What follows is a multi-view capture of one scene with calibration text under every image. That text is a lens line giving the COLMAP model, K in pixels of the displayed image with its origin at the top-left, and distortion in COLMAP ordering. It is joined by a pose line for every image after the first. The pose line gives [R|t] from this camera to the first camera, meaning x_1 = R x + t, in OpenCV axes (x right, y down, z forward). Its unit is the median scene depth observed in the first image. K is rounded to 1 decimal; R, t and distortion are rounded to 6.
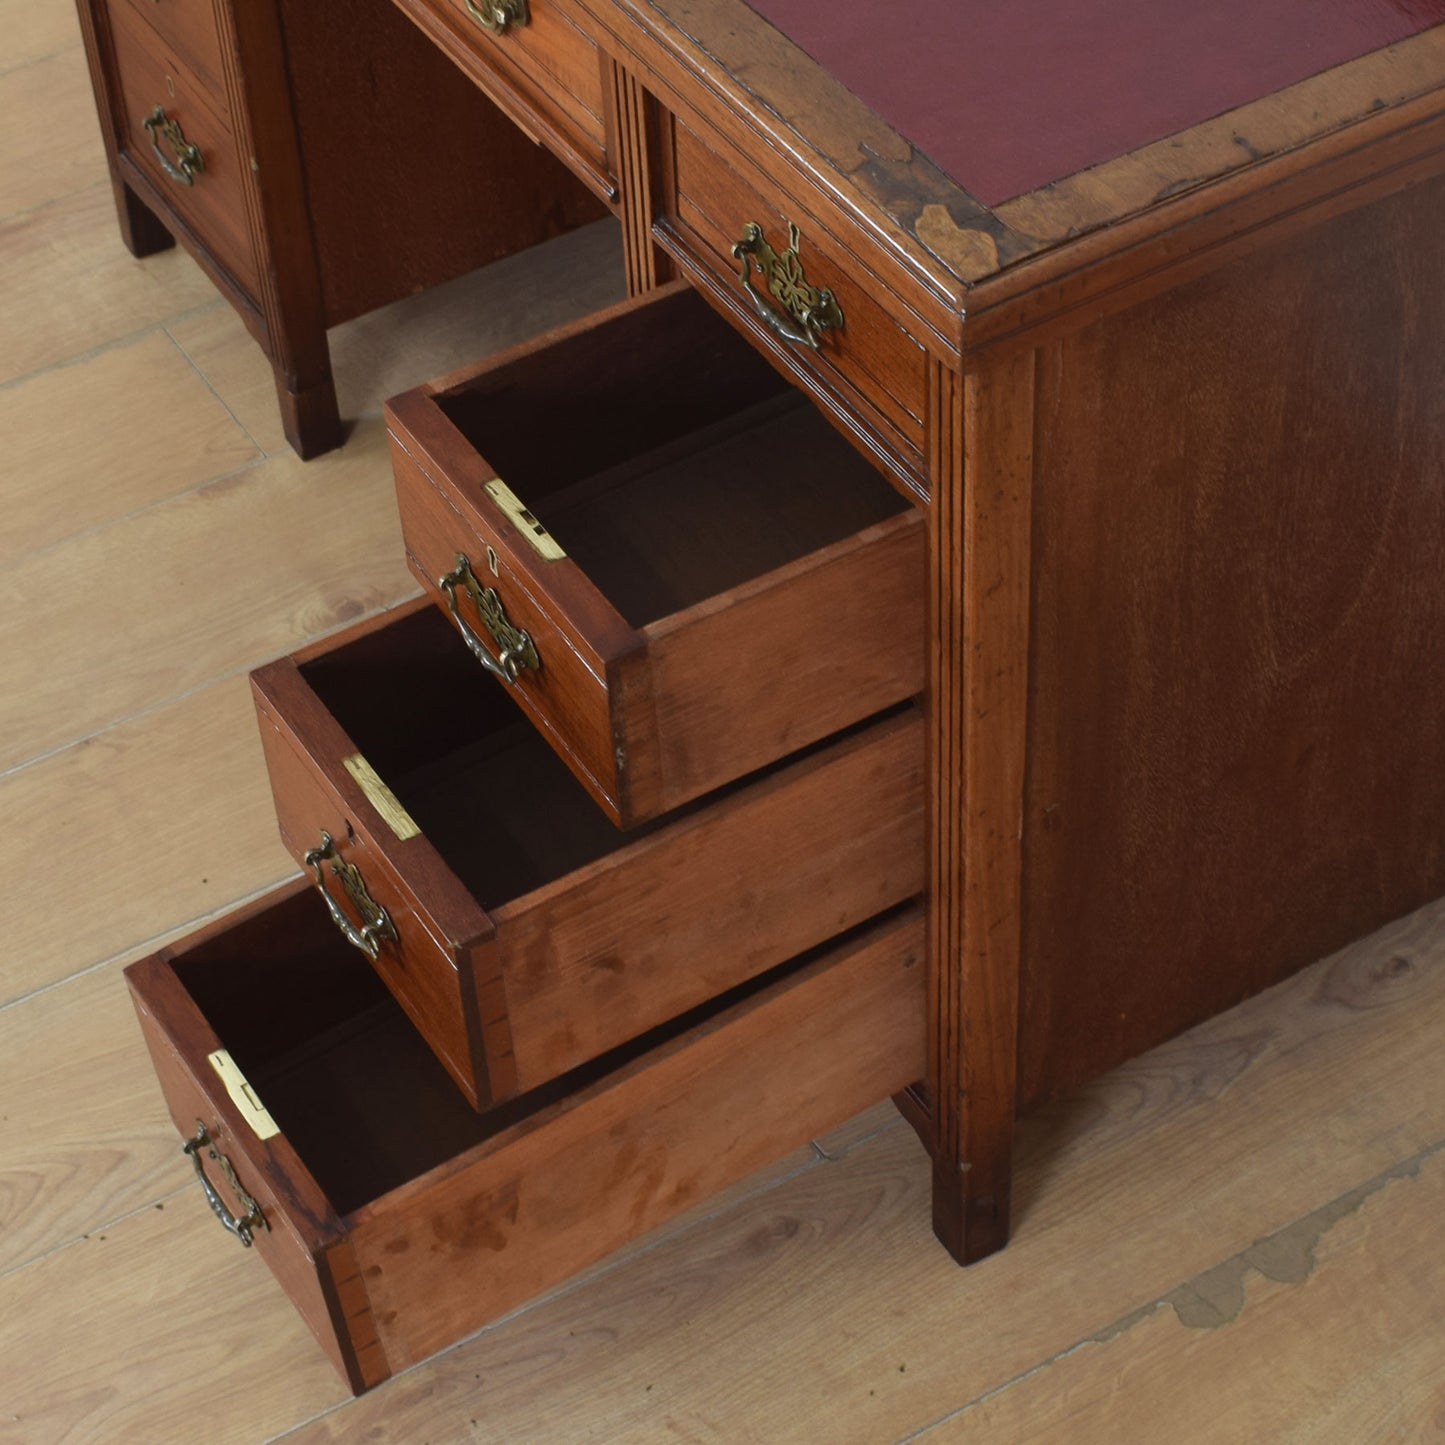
lens RADIAL K [[3419.4, 0, 684.3], [0, 3419.4, 651.2], [0, 0, 1]] dist [-0.074426, 0.000000]
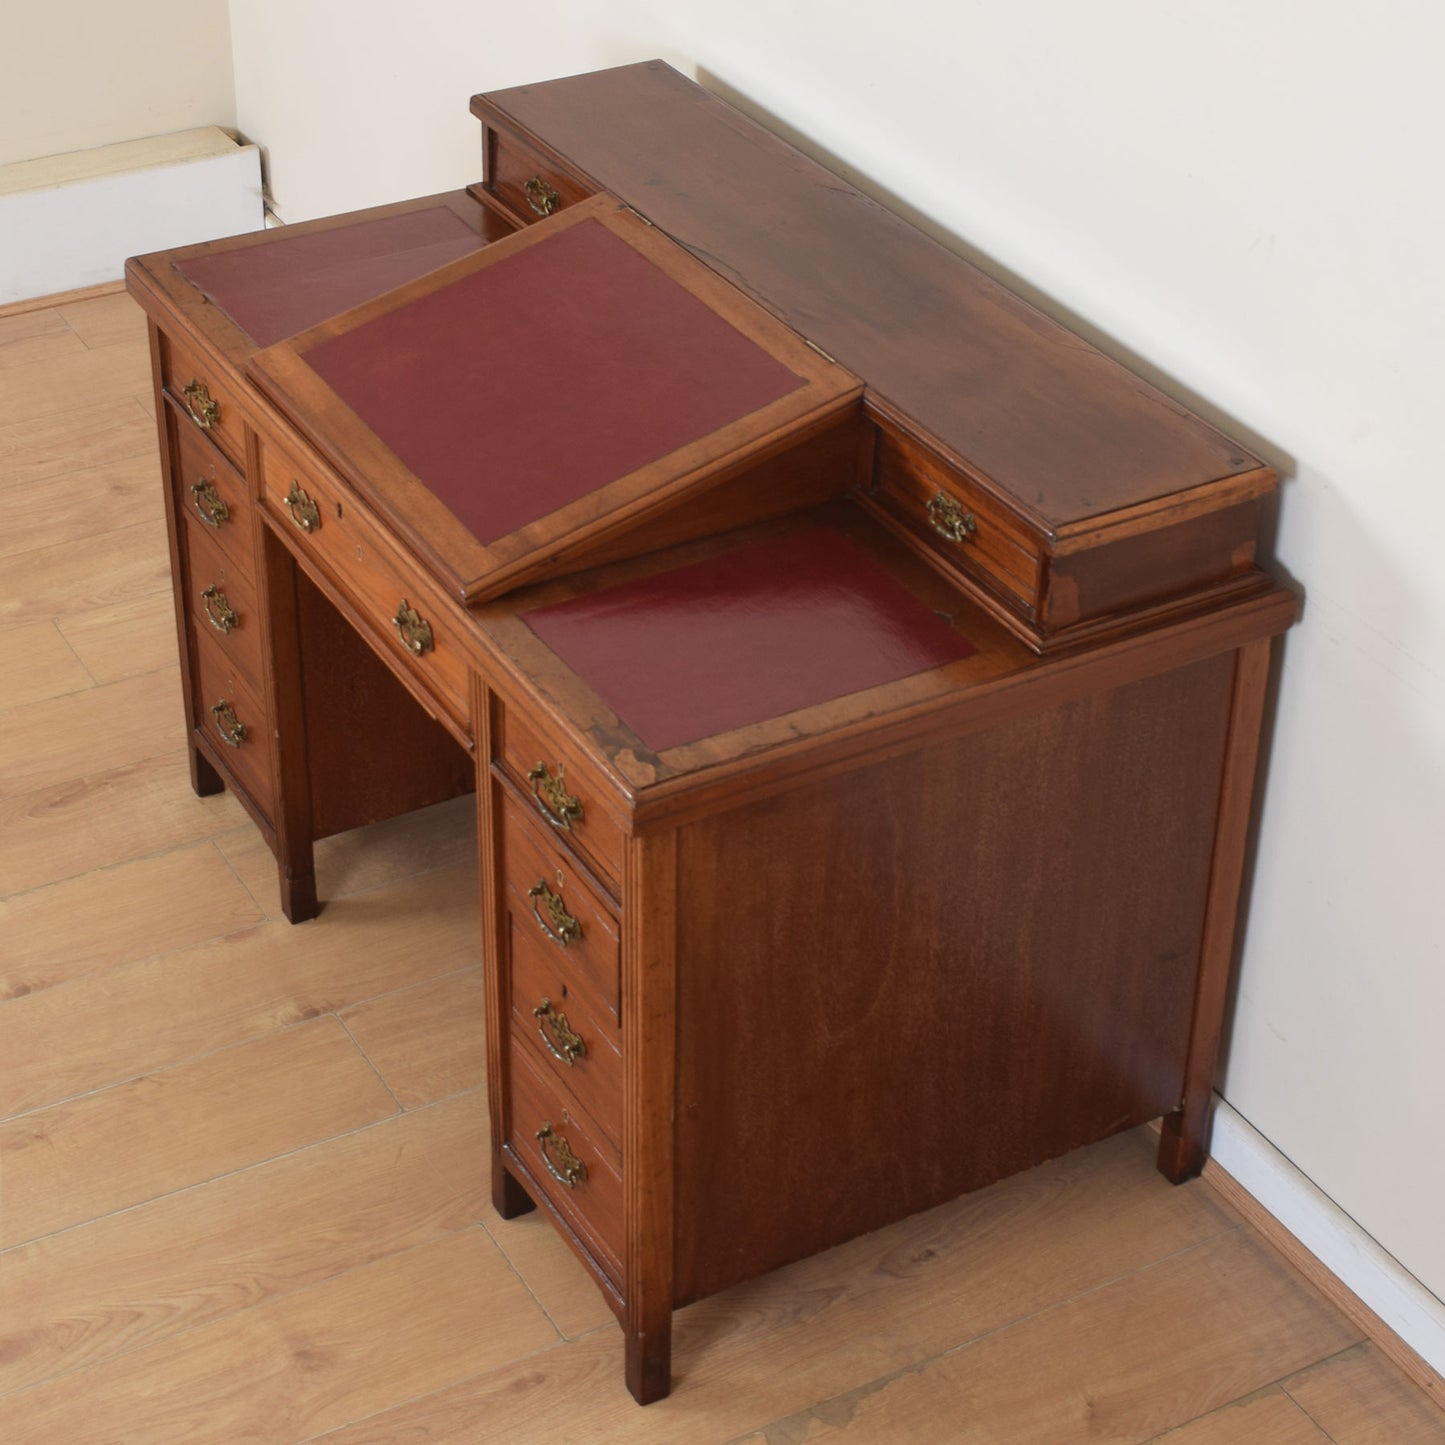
lens RADIAL K [[2864.5, 0, 680.4], [0, 2864.5, 584.2], [0, 0, 1]] dist [-0.080404, 0.000000]
pose [[0.997862, 0.065280, 0.003120, 0.071573], [-0.062800, 0.970981, -0.230763, 0.112470], [-0.018094, 0.230074, 0.973005, -0.440037]]
